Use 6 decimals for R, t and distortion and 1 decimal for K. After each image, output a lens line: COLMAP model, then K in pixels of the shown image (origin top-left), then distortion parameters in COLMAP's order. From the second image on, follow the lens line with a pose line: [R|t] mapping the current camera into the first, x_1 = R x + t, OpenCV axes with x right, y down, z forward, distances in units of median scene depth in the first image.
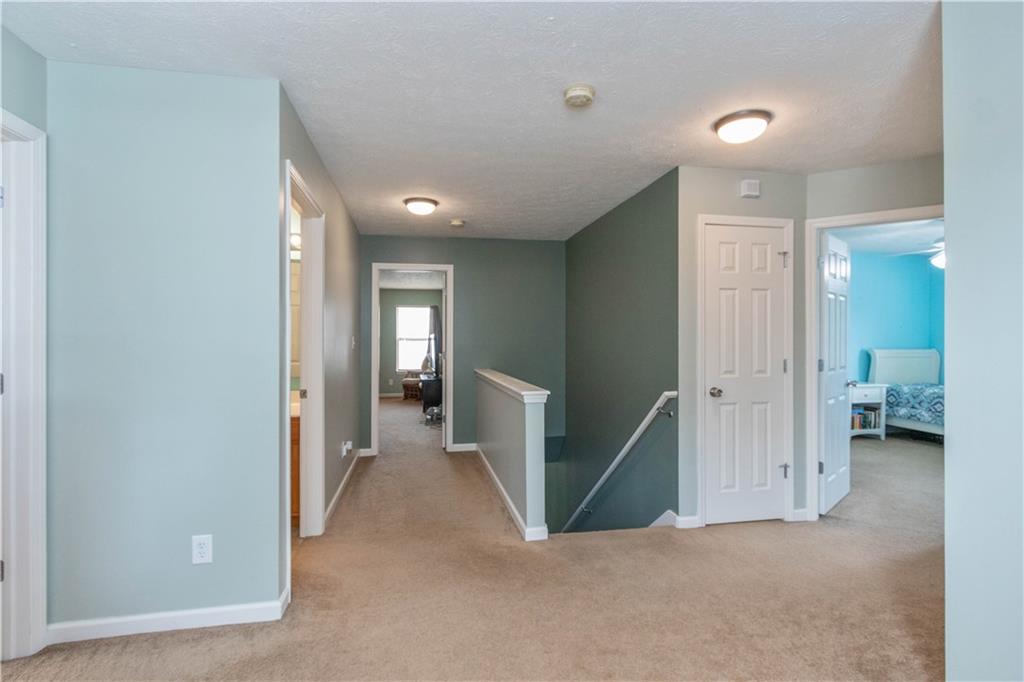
lens RADIAL K [[492.5, 0, 508.6], [0, 492.5, 347.2], [0, 0, 1]] dist [0.002973, 0.000701]
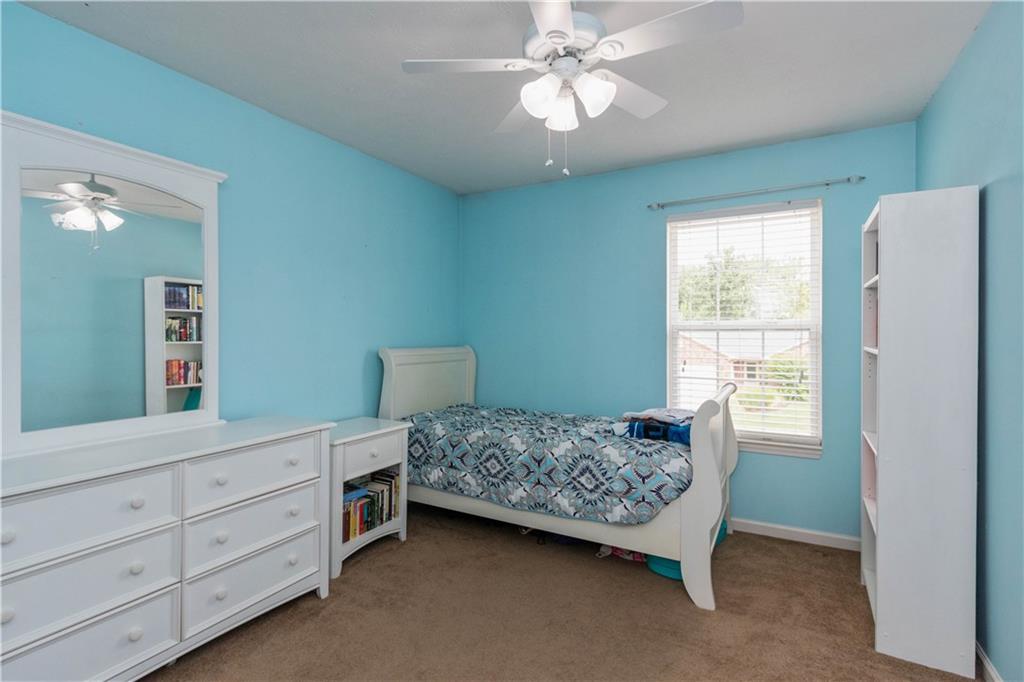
lens RADIAL K [[492.5, 0, 508.3], [0, 492.5, 337.0], [0, 0, 1]] dist [0.002973, 0.000701]
pose [[0.646009, -0.003775, 0.763321, 0.458490], [0.007427, 0.999972, -0.001341, -0.008727], [-0.763294, 0.006535, 0.646019, 0.610305]]
